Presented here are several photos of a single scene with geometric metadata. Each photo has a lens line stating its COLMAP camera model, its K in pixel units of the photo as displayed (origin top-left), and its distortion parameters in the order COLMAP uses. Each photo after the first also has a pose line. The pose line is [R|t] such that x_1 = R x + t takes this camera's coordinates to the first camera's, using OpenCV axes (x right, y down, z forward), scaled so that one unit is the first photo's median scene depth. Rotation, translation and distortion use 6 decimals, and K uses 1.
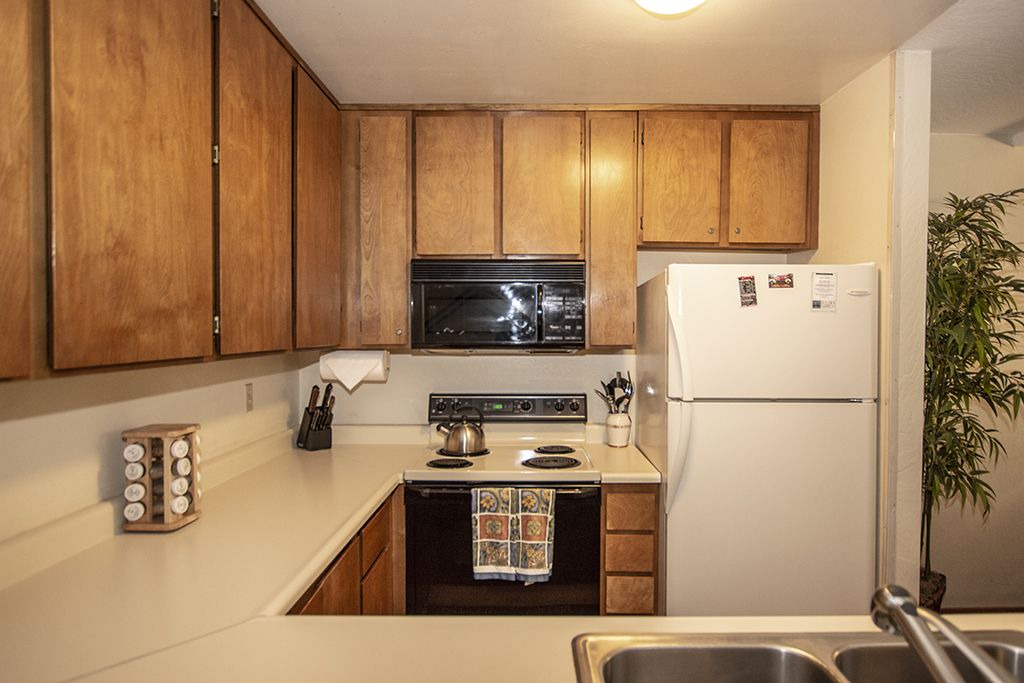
lens RADIAL K [[565.7, 0, 526.8], [0, 565.7, 348.5], [0, 0, 1]] dist [-0.006948, -0.001128]
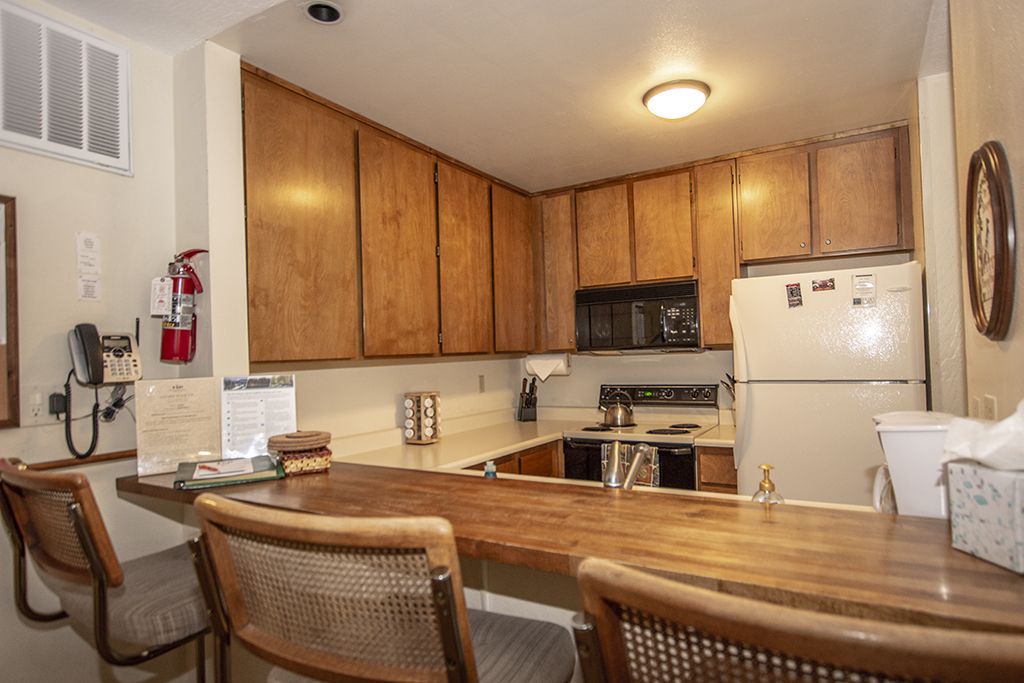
lens RADIAL K [[565.7, 0, 526.8], [0, 565.7, 348.5], [0, 0, 1]] dist [-0.006948, -0.001128]
pose [[0.862350, -0.034114, -0.505161, 0.509259], [0.018622, 0.999190, -0.035687, 0.051501], [0.505969, 0.021367, 0.862287, -0.389560]]
